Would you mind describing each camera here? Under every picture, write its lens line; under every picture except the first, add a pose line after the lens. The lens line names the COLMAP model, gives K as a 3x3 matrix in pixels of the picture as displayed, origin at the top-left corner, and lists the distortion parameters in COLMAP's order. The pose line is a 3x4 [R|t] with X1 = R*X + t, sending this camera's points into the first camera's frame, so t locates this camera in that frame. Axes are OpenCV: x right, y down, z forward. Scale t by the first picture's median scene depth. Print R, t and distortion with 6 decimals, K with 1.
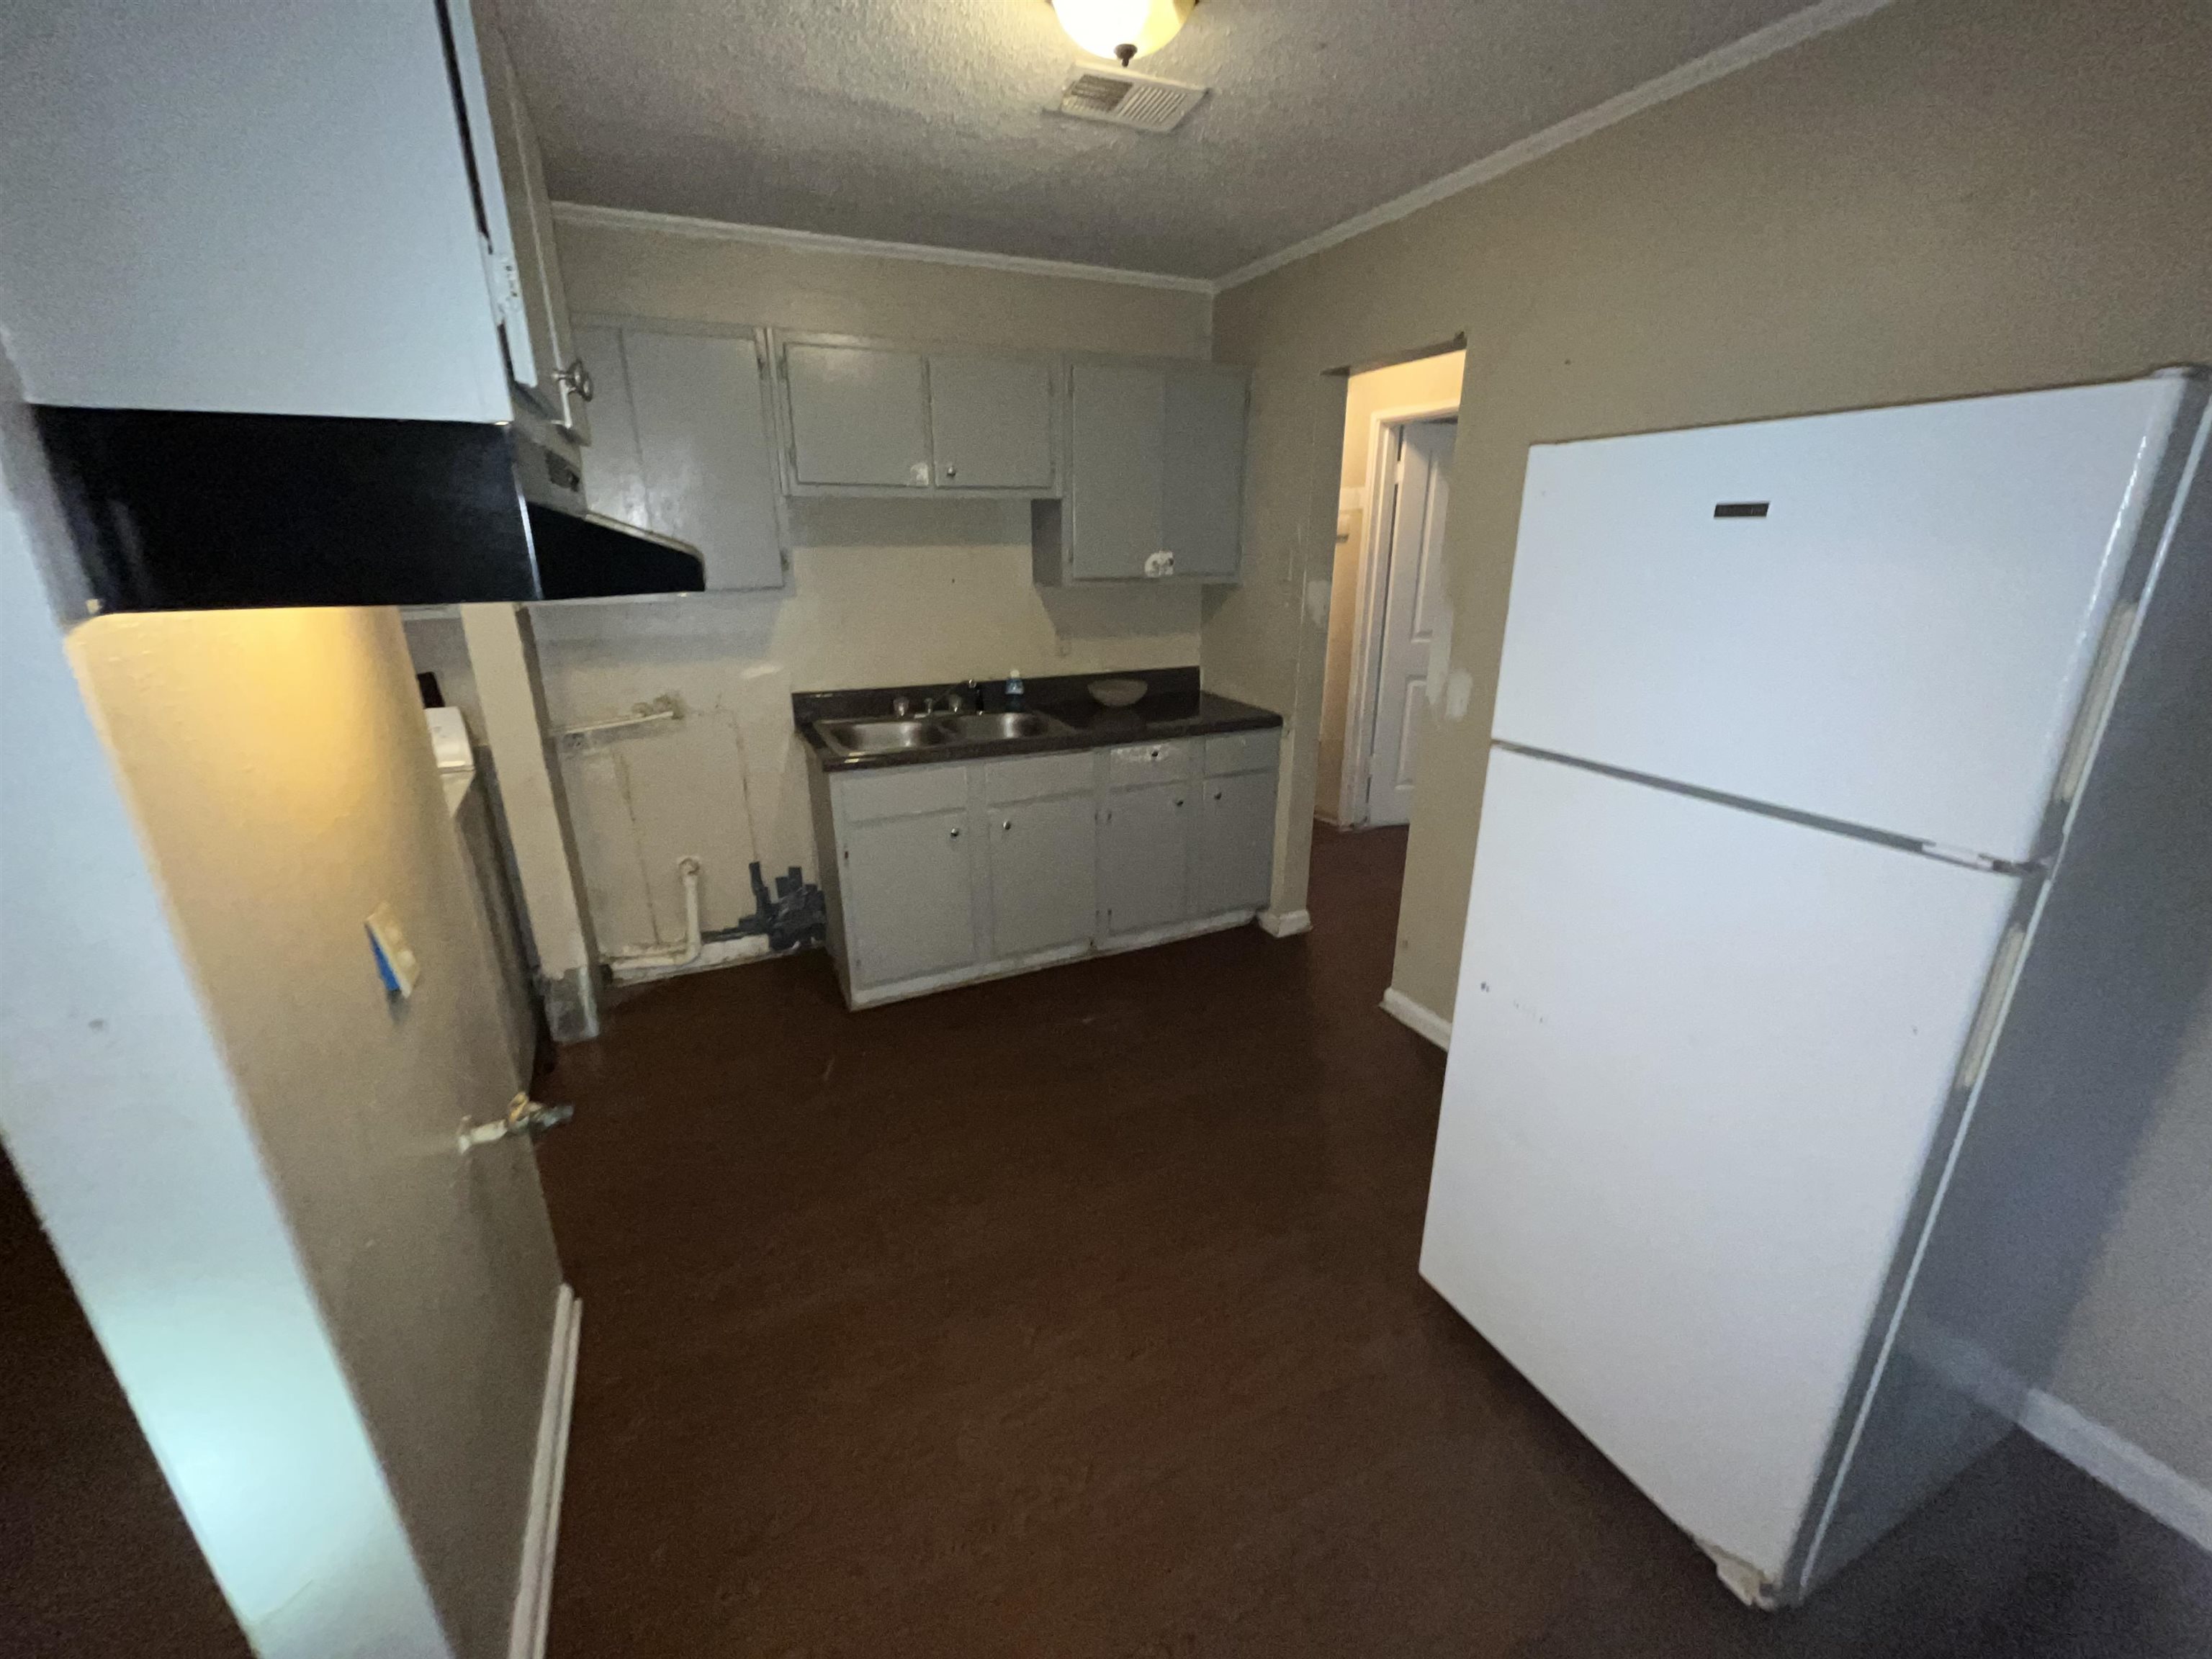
lens RADIAL K [[884.7, 0, 1100.8], [0, 884.7, 822.1], [0, 0, 1]] dist [-0.006042, -0.000777]
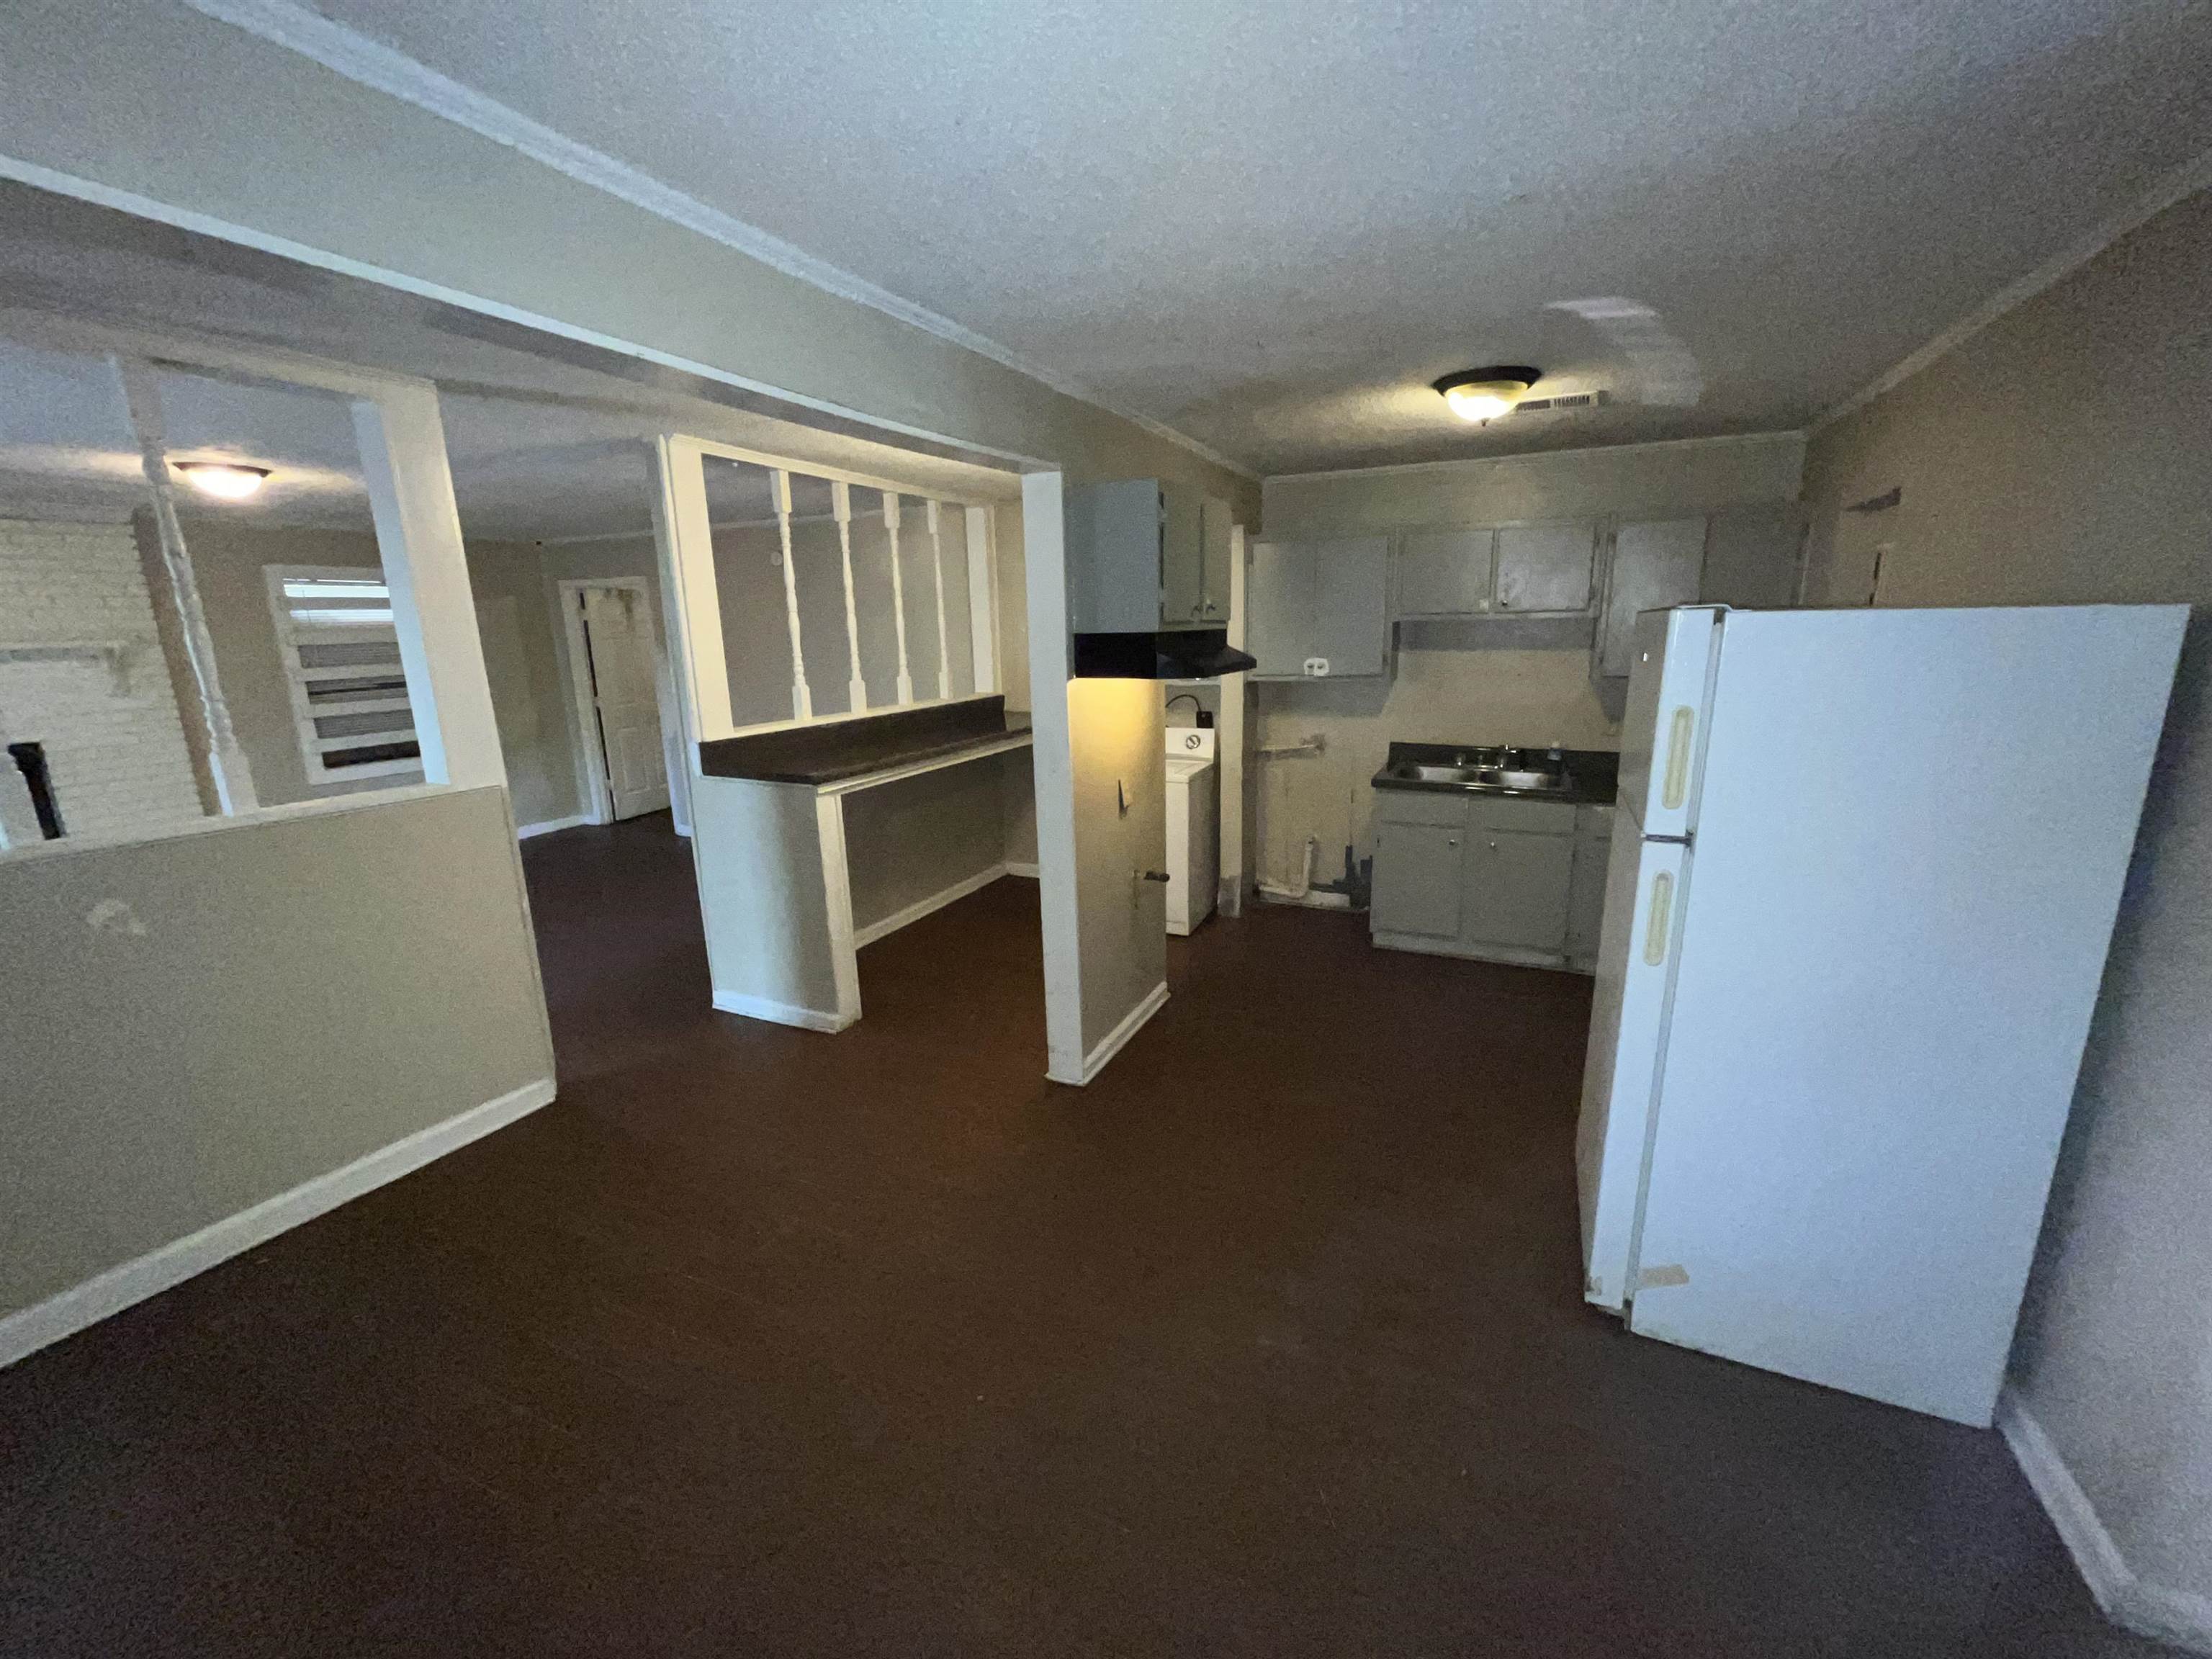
lens RADIAL K [[884.7, 0, 1111.5], [0, 884.7, 817.2], [0, 0, 1]] dist [-0.006042, -0.000777]
pose [[0.643003, 0.155121, -0.749990, 0.502736], [-0.223296, 0.974698, 0.010155, 0.073663], [0.732589, 0.160940, 0.661371, -0.350400]]
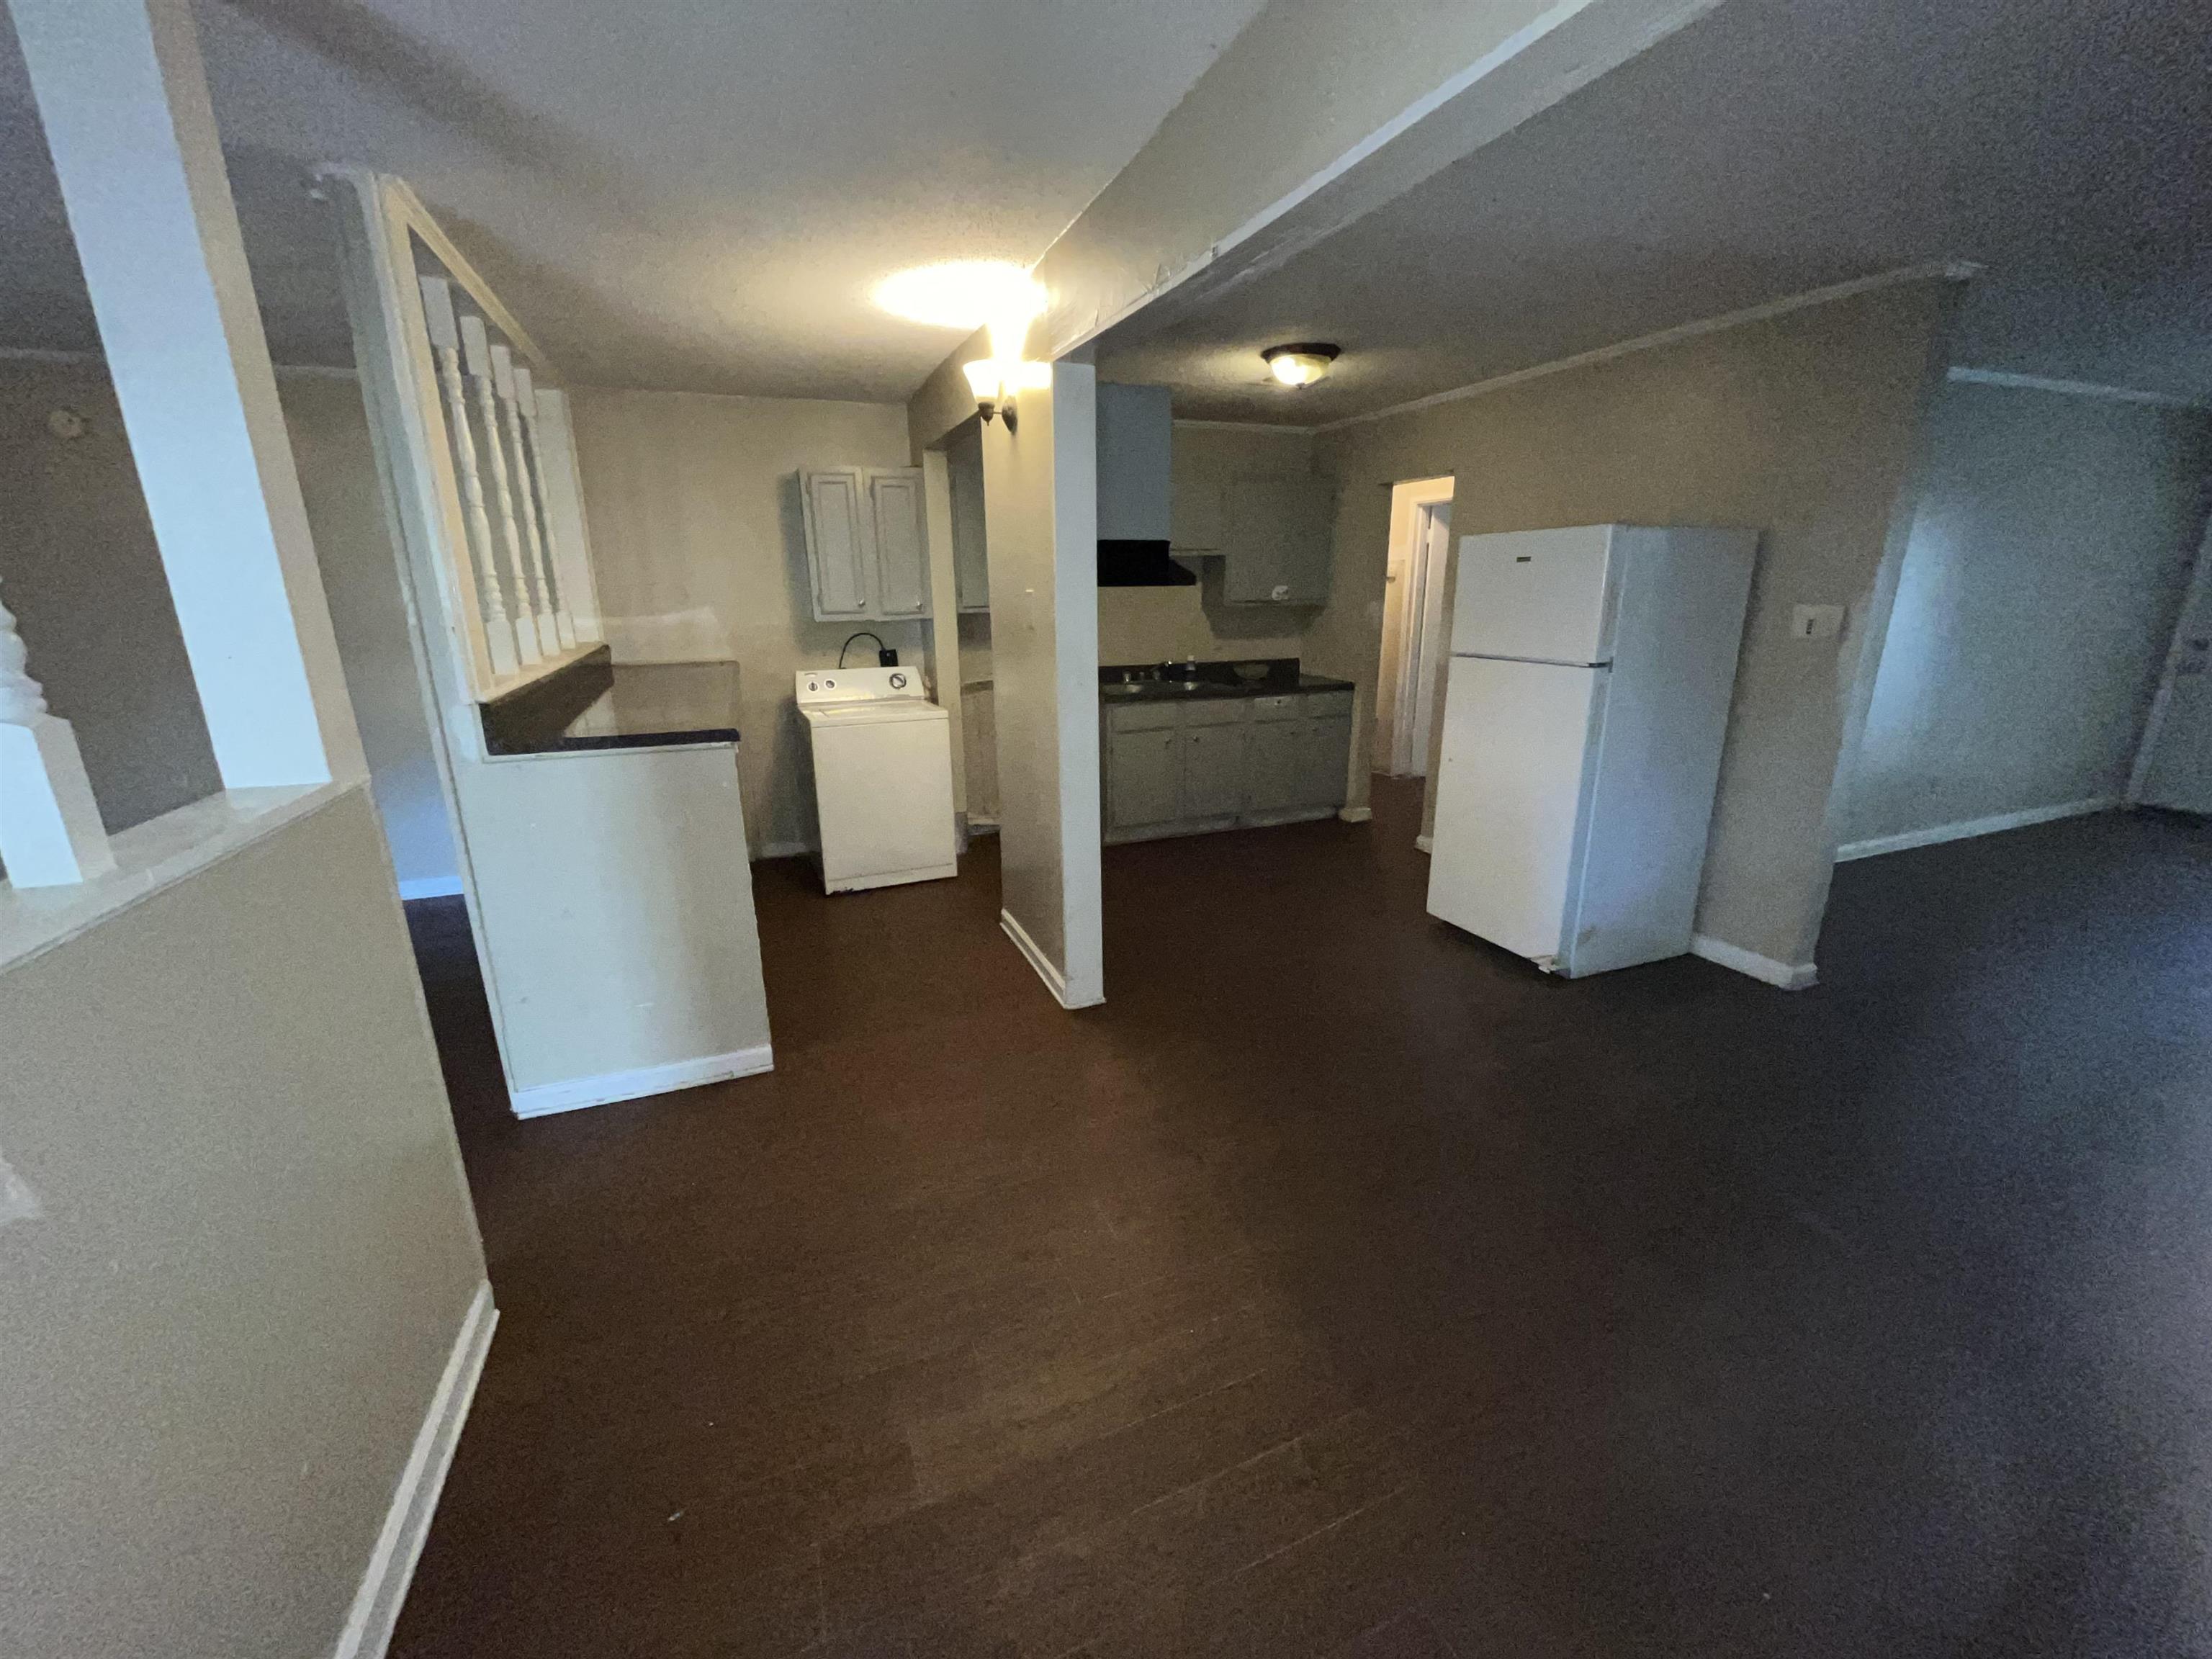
lens RADIAL K [[884.7, 0, 1101.7], [0, 884.7, 821.1], [0, 0, 1]] dist [-0.006042, -0.000777]
pose [[0.998316, 0.008445, -0.057392, -0.173316], [-0.011643, 0.998384, -0.055625, 0.241106], [0.056829, 0.056199, 0.996801, -0.678594]]
